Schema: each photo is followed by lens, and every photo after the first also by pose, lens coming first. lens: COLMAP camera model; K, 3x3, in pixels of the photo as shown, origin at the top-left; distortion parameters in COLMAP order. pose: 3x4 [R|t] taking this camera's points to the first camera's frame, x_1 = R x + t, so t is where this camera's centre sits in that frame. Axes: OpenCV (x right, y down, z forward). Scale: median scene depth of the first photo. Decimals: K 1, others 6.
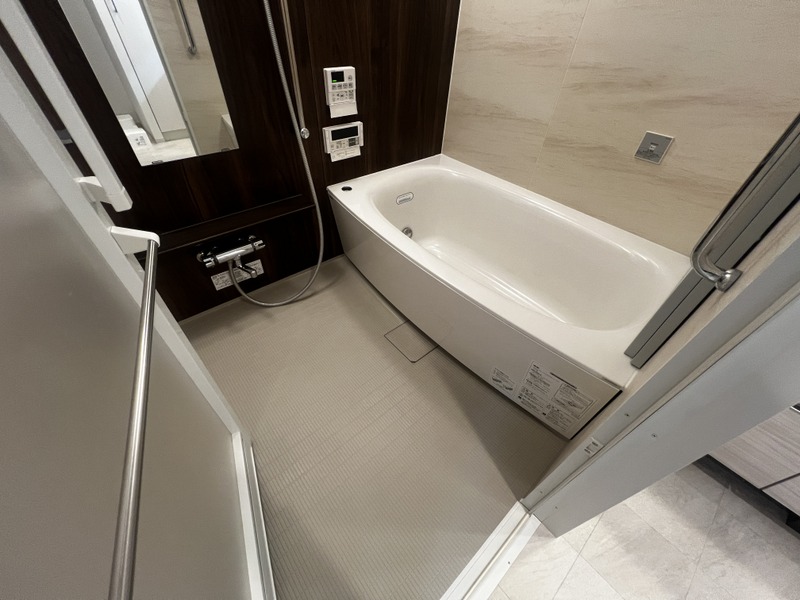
lens RADIAL K [[320.9, 0, 400.4], [0, 320.9, 301.0], [0, 0, 1]] dist [-0.000383, -0.000052]
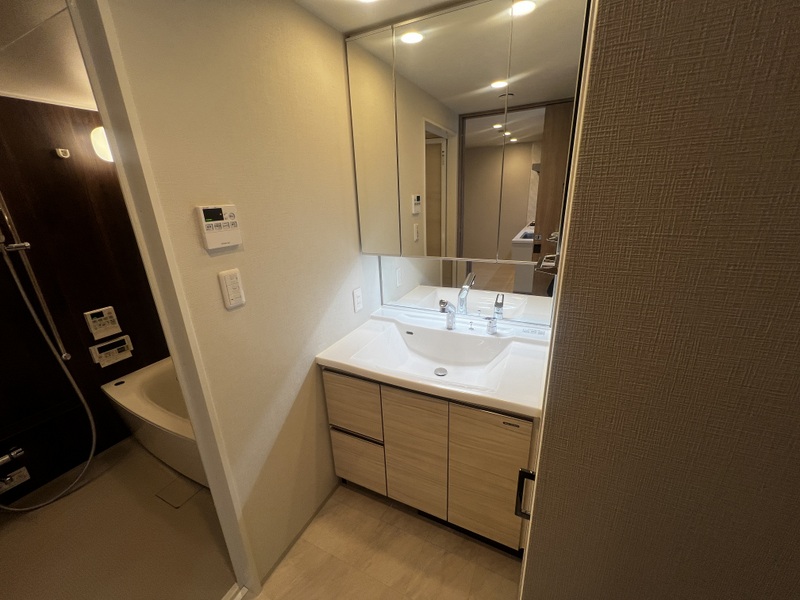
lens RADIAL K [[320.9, 0, 399.7], [0, 320.9, 303.2], [0, 0, 1]] dist [-0.000383, -0.000052]
pose [[0.915738, -0.199420, 0.348792, 0.509547], [0.325183, 0.877730, -0.351916, 0.198968], [-0.235966, 0.435684, 0.868619, -0.561616]]
